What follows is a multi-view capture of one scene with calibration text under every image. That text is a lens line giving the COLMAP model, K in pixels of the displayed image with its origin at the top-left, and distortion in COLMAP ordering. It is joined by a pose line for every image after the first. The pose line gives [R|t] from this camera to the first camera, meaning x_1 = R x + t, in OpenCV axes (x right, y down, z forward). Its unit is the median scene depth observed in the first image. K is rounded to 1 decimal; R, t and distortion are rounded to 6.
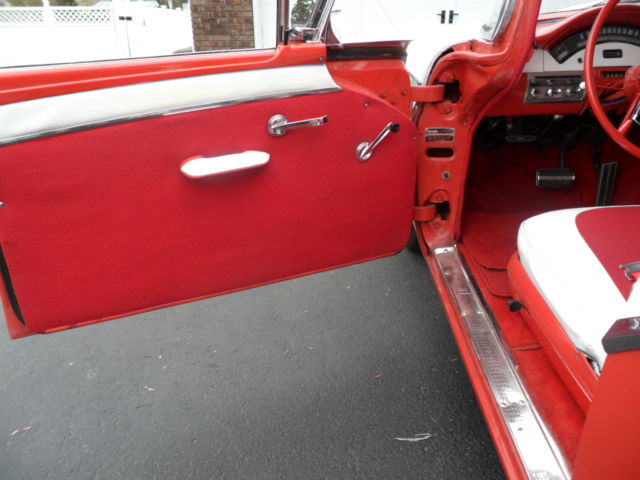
lens RADIAL K [[535.2, 0, 320.3], [0, 535.2, 253.6], [0, 0, 1]] dist [0.001995, 0.001045]
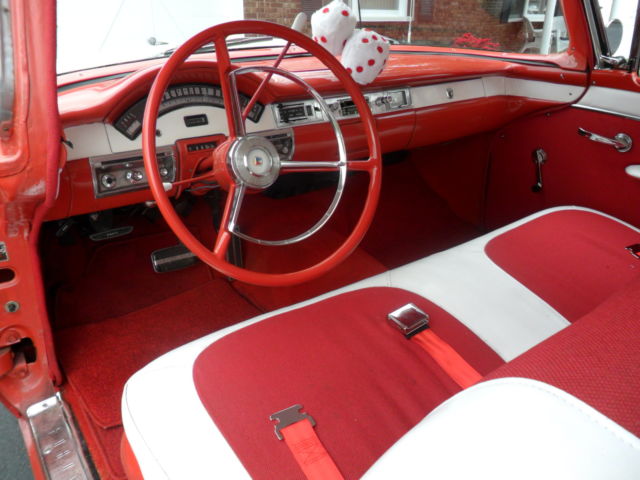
lens RADIAL K [[535.2, 0, 320.3], [0, 535.2, 253.6], [0, 0, 1]] dist [0.001995, 0.001045]
pose [[0.808990, -0.215756, 0.546795, 0.220211], [0.215761, 0.974266, 0.065208, -0.193898], [-0.546793, 0.065225, 0.834724, 0.256434]]
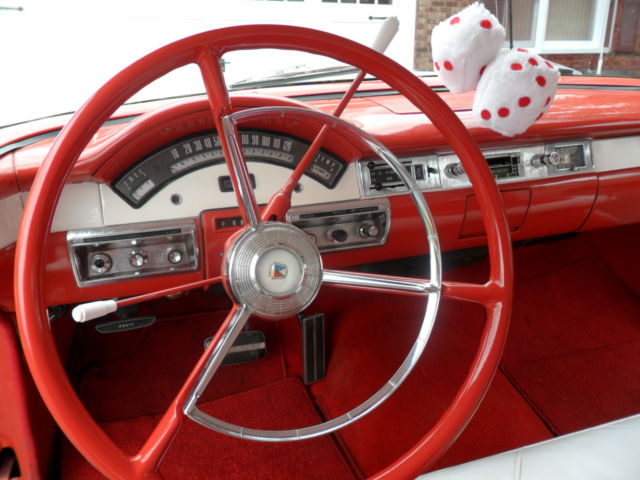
lens RADIAL K [[535.2, 0, 320.3], [0, 535.2, 253.6], [0, 0, 1]] dist [0.001995, 0.001045]
pose [[0.950467, -0.096018, 0.295622, 0.455807], [0.113500, 0.992628, -0.042514, -0.269284], [-0.289360, 0.073961, 0.954359, 0.469823]]
